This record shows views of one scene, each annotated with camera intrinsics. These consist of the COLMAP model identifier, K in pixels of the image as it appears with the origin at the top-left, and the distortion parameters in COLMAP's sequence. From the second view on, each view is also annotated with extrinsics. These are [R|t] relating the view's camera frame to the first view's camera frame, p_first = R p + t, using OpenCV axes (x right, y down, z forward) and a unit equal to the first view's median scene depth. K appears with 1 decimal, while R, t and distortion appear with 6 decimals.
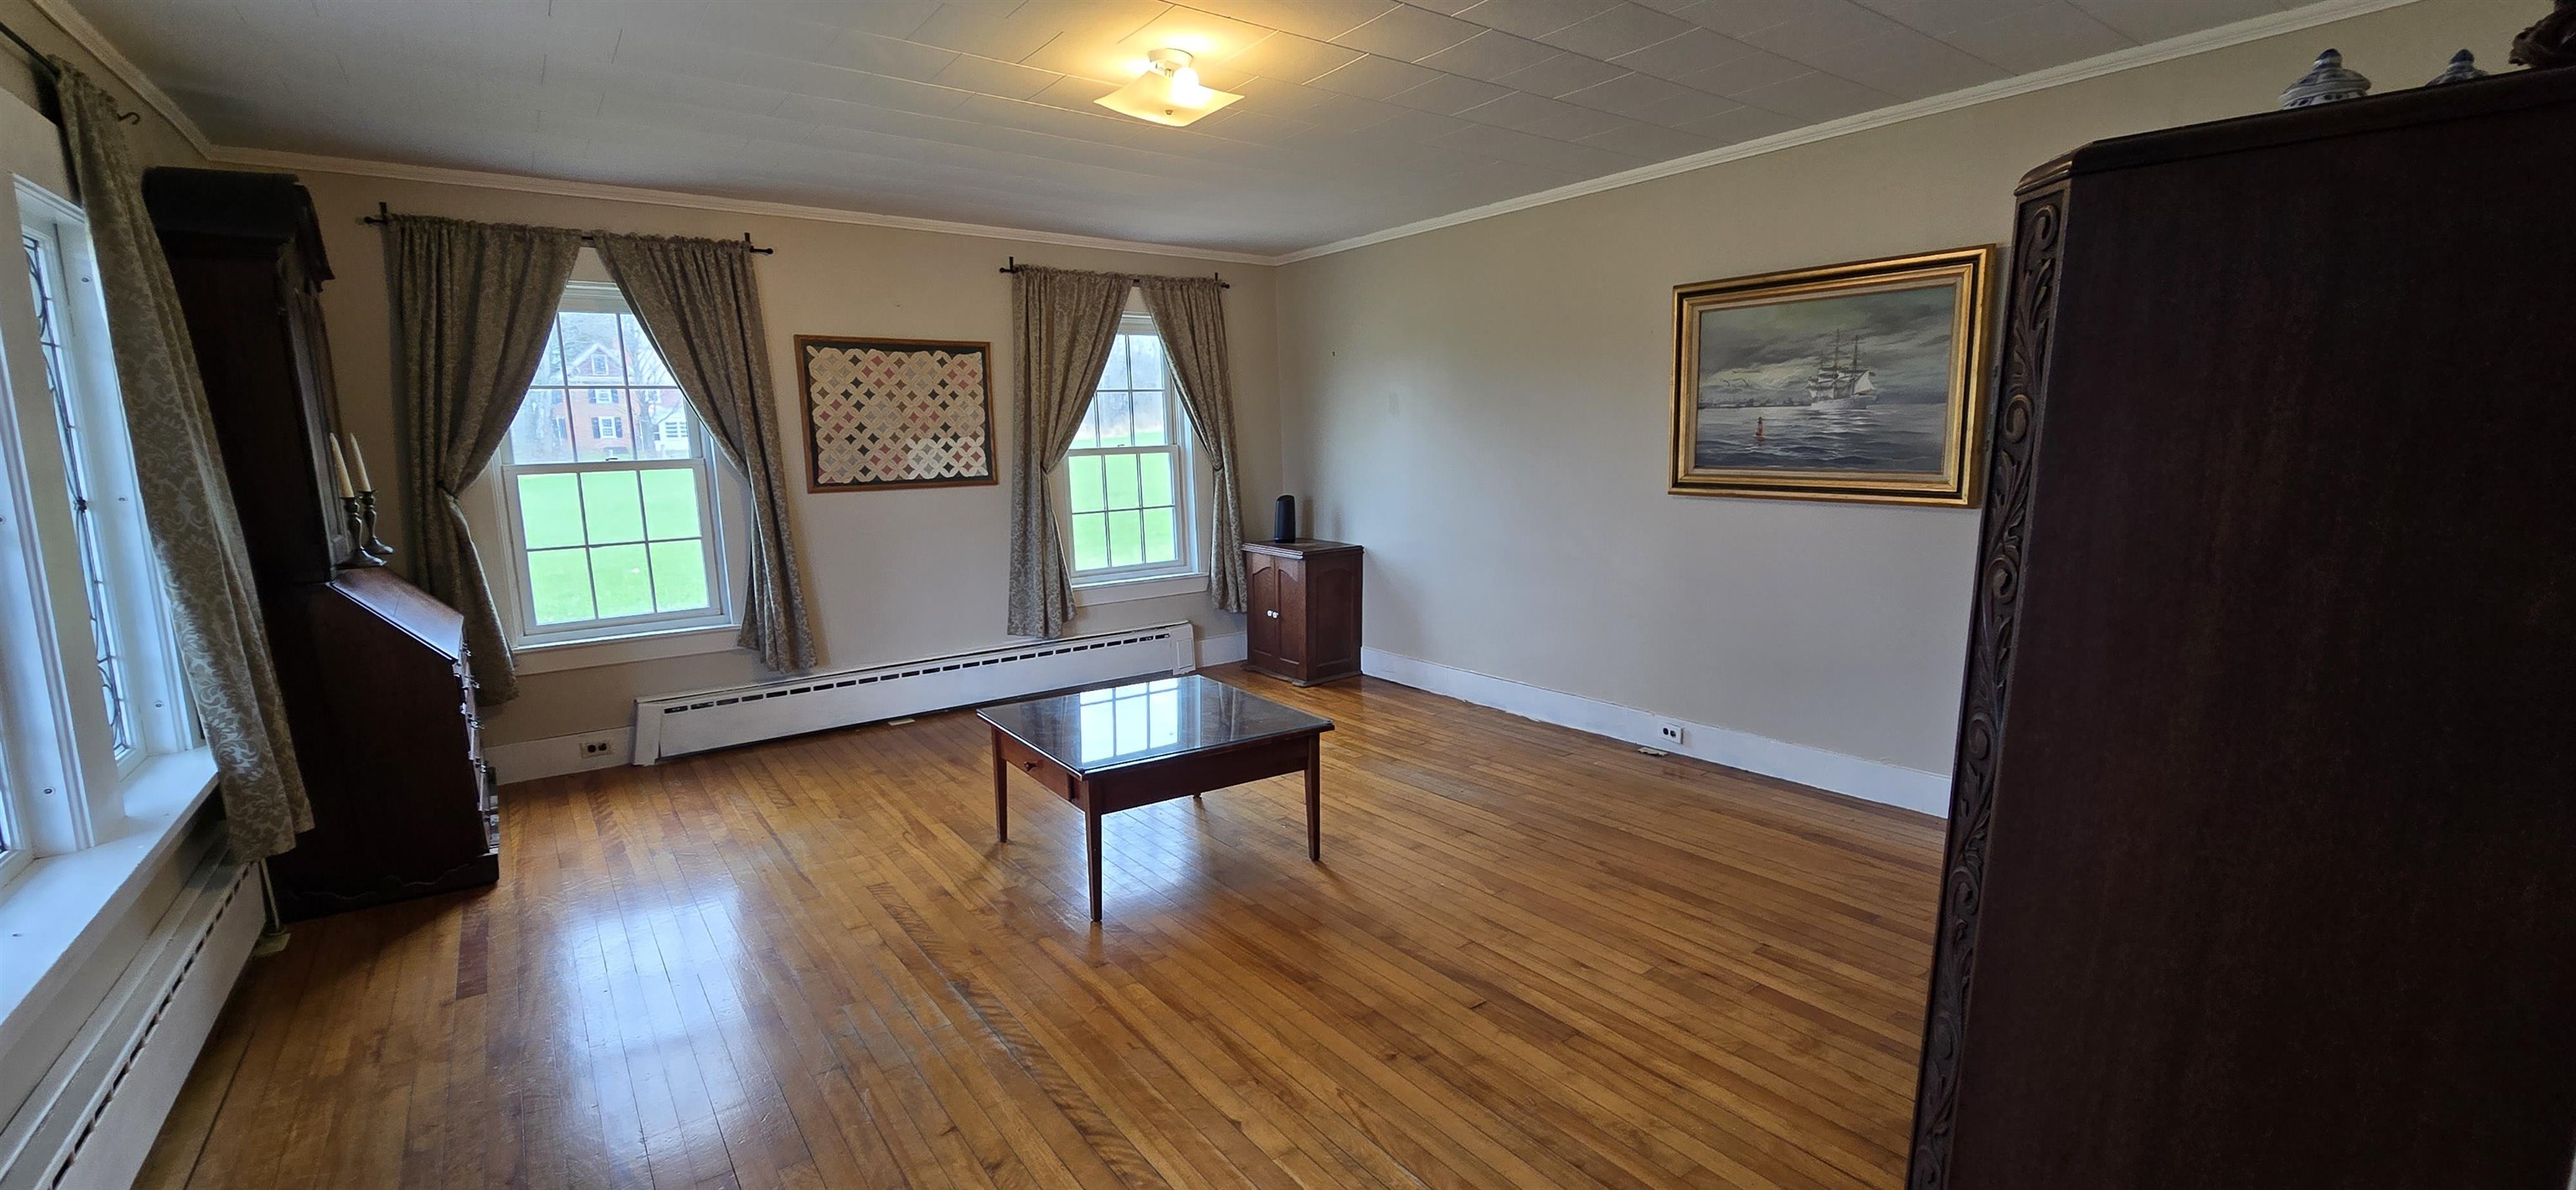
lens RADIAL K [[1045.2, 0, 1288.0], [0, 1045.2, 595.0], [0, 0, 1]] dist [0.001083, 0.000064]
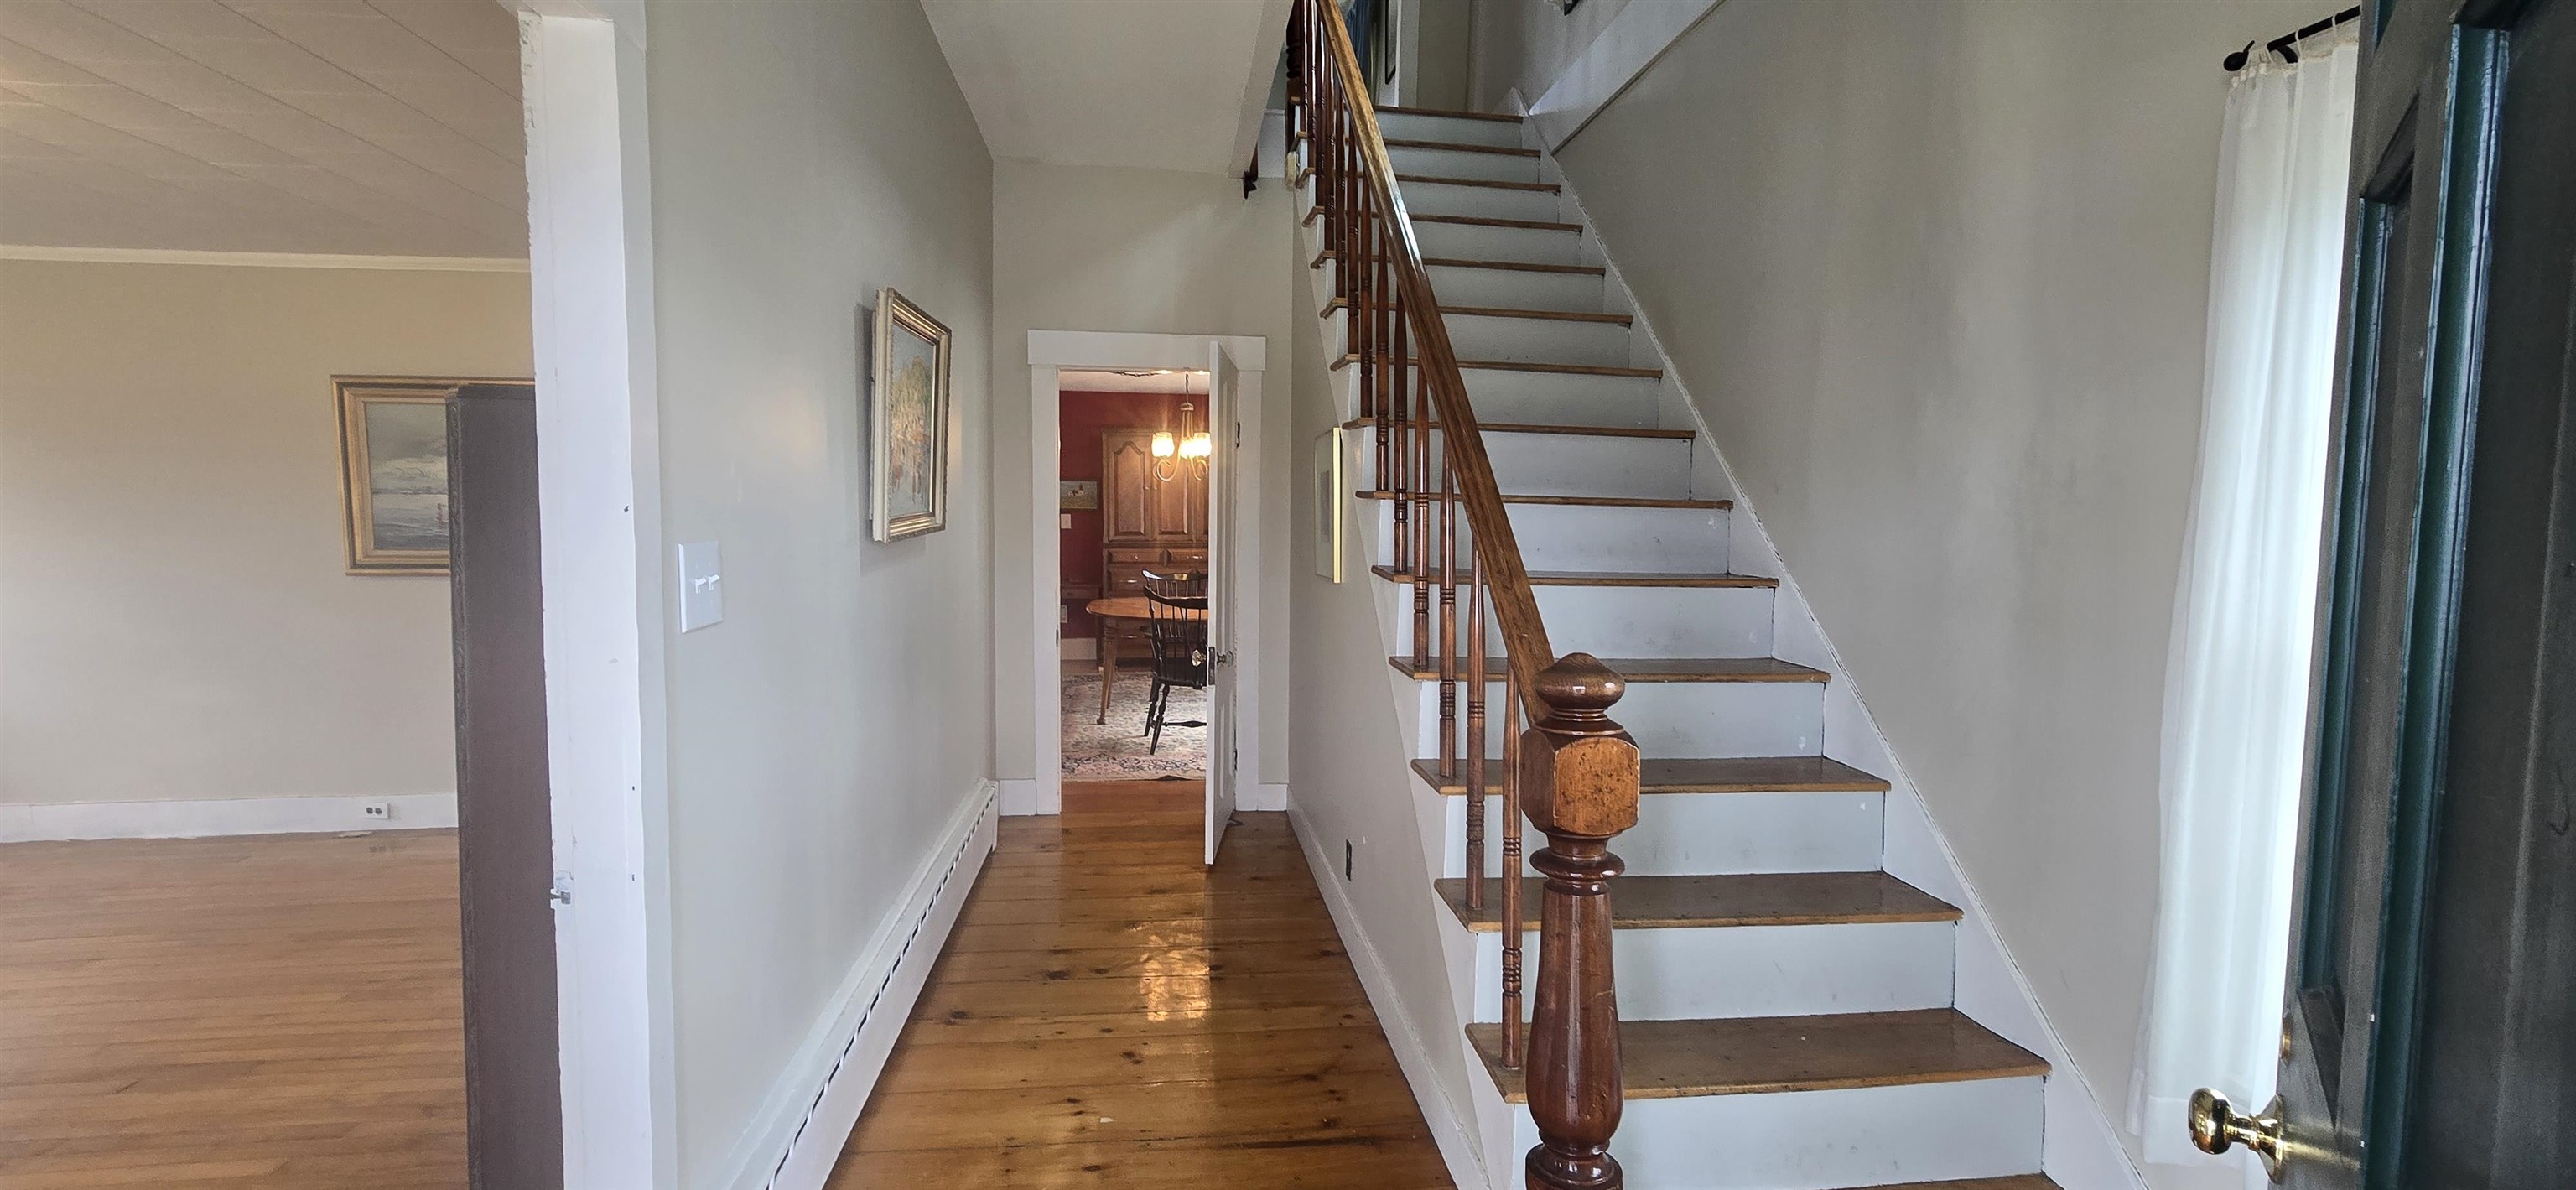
lens RADIAL K [[1052.7, 0, 1251.1], [0, 1052.7, 599.0], [0, 0, 1]] dist [0.000224, 0.000196]
pose [[0.518118, -0.045792, 0.854083, -0.062537], [0.121761, 0.992344, -0.020661, 0.059969], [-0.846598, 0.114699, 0.519727, -0.304134]]
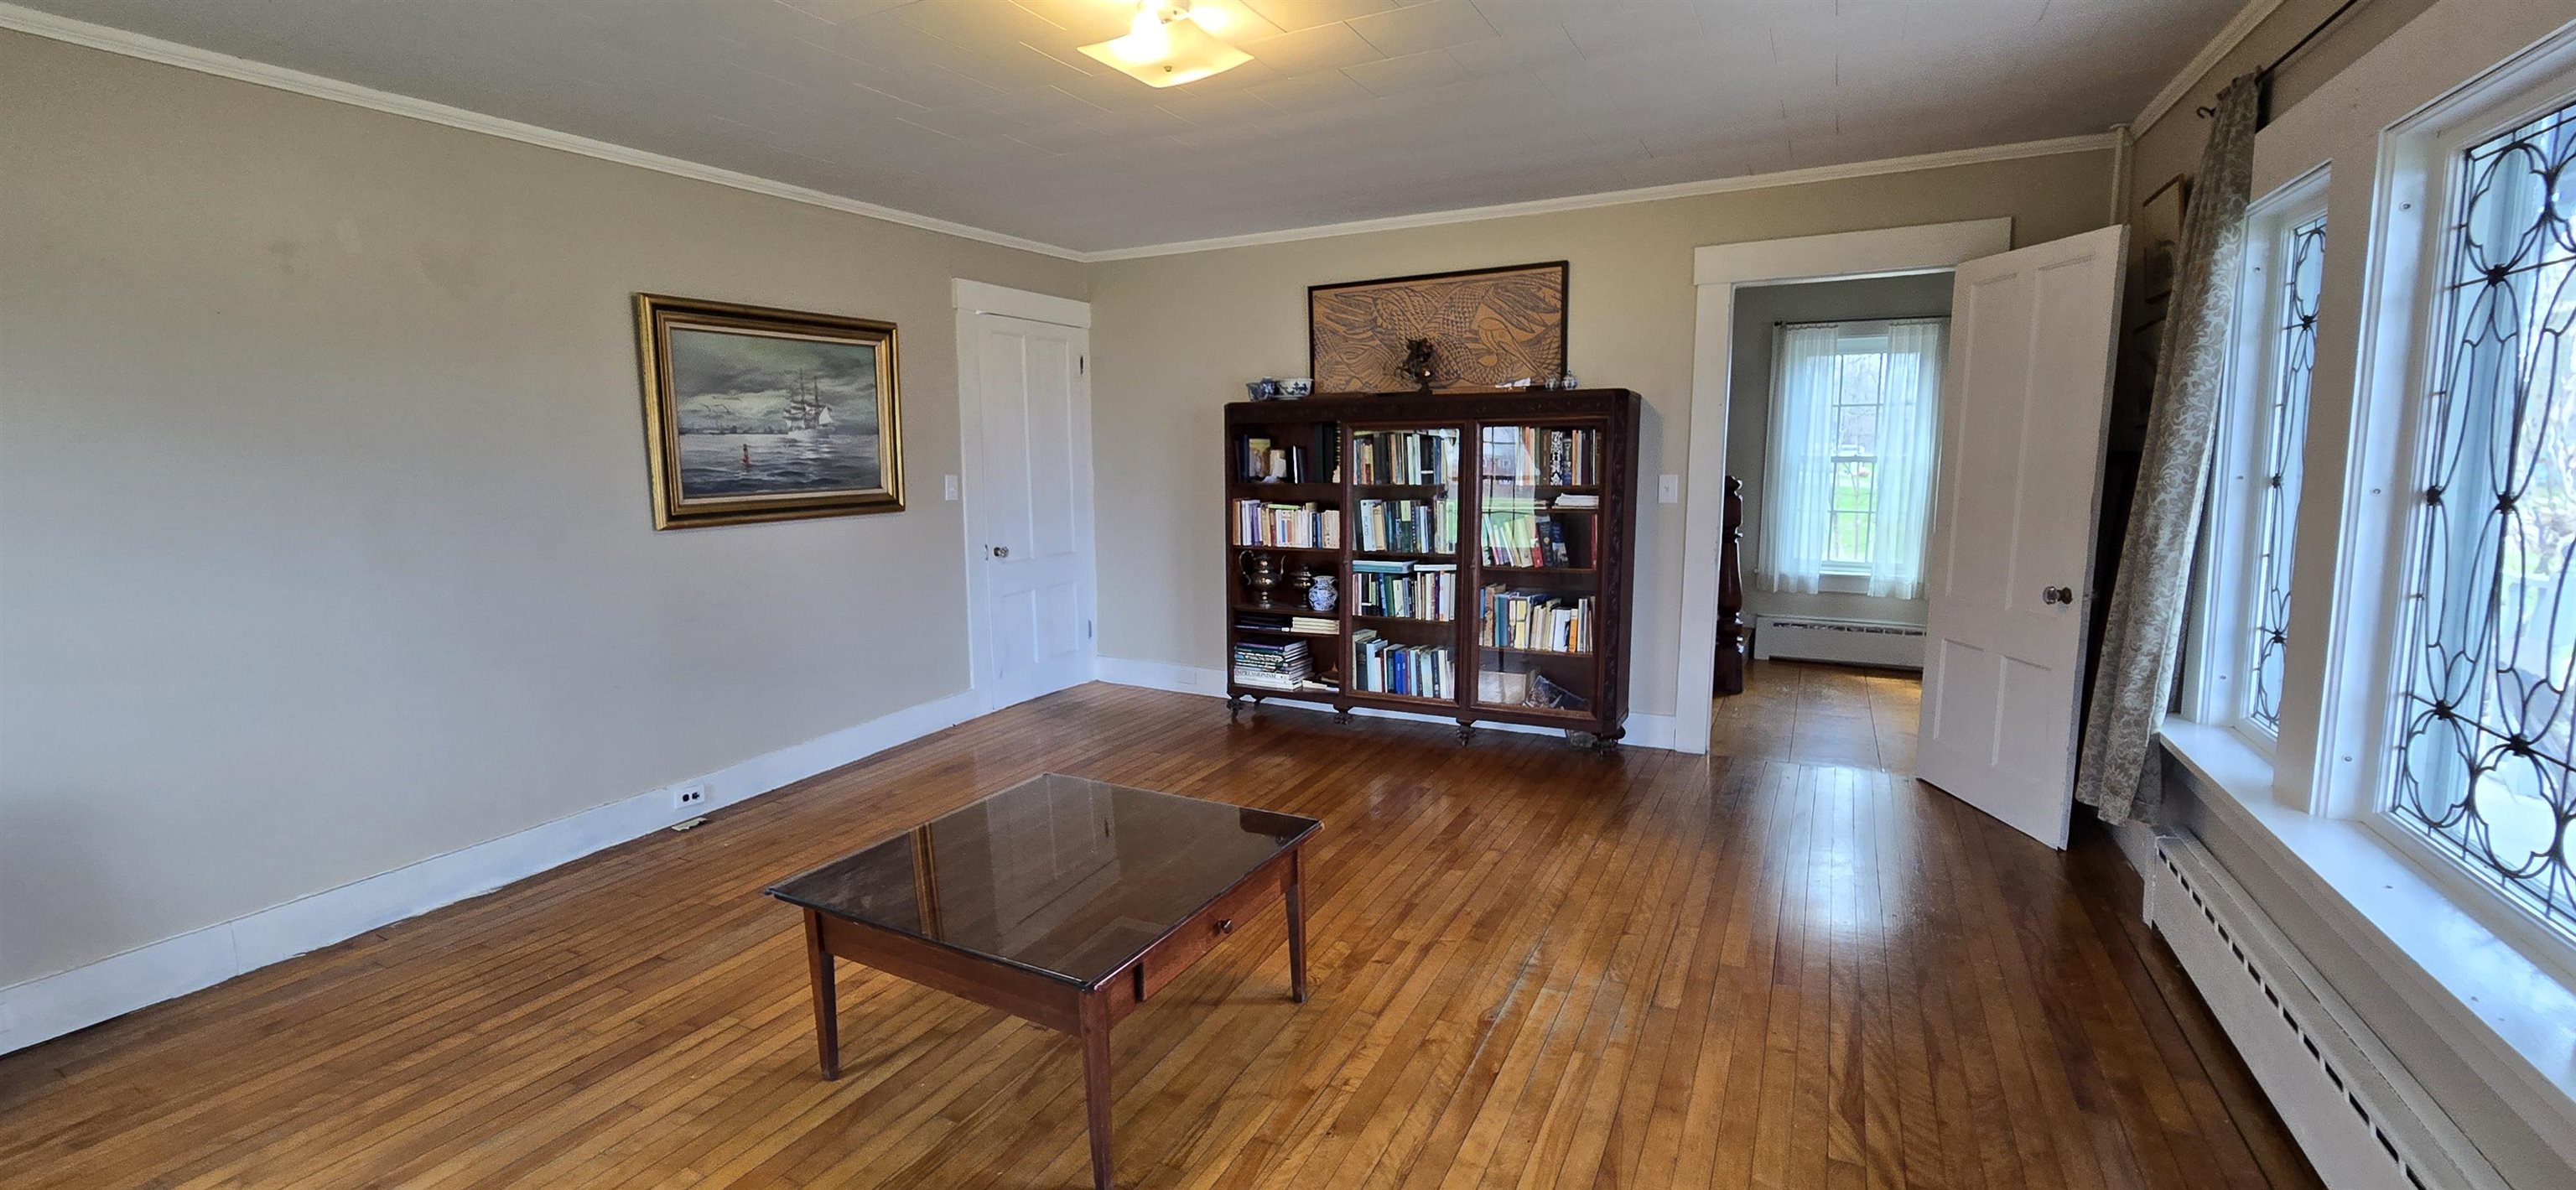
lens RADIAL K [[1052.7, 0, 1251.1], [0, 1052.7, 599.0], [0, 0, 1]] dist [0.000224, 0.000196]
pose [[-0.408297, -0.111682, 0.905992, -0.707784], [0.164940, 0.967126, 0.193551, -0.143103], [-0.897824, 0.228461, -0.376454, 0.991250]]
